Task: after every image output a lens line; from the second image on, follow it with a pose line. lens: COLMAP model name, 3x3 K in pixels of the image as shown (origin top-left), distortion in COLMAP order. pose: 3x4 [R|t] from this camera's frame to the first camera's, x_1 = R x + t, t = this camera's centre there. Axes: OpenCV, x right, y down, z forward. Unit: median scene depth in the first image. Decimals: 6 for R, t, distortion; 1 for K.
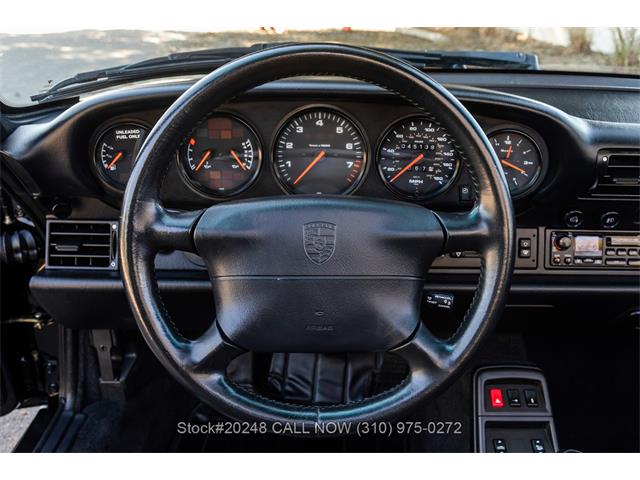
lens RADIAL K [[607.2, 0, 321.4], [0, 607.2, 253.3], [0, 0, 1]] dist [-0.010031, -0.010069]
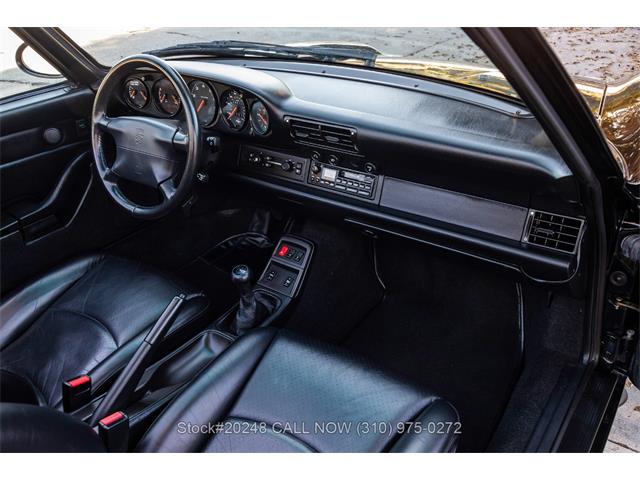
lens RADIAL K [[560.0, 0, 320.0], [0, 560.0, 240.0], [0, 0, 1]] dist [0.013497, 0.004914]
pose [[0.786811, 0.248158, -0.565107, 1.471468], [-0.190753, 0.968554, 0.159736, -0.086515], [0.586976, -0.017887, 0.809406, -0.301534]]
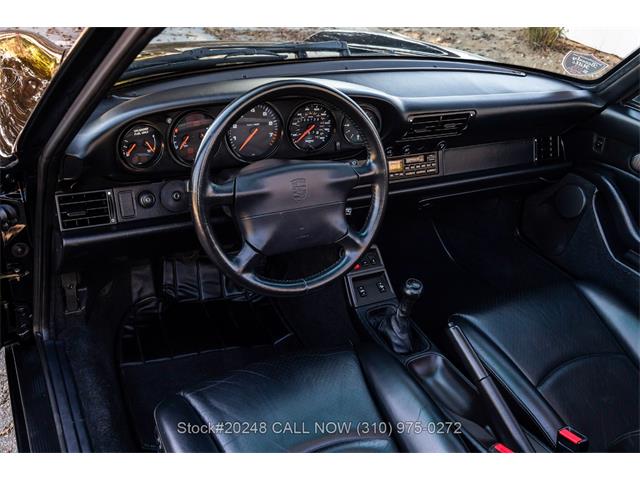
lens RADIAL K [[616.0, 0, 320.0], [0, 616.0, 240.0], [0, 0, 1]] dist [0.060487, -0.003296]
pose [[0.890300, -0.171241, 0.421951, -0.567285], [0.112176, 0.980519, 0.161239, -0.122091], [-0.441342, -0.096219, 0.892165, -0.521404]]
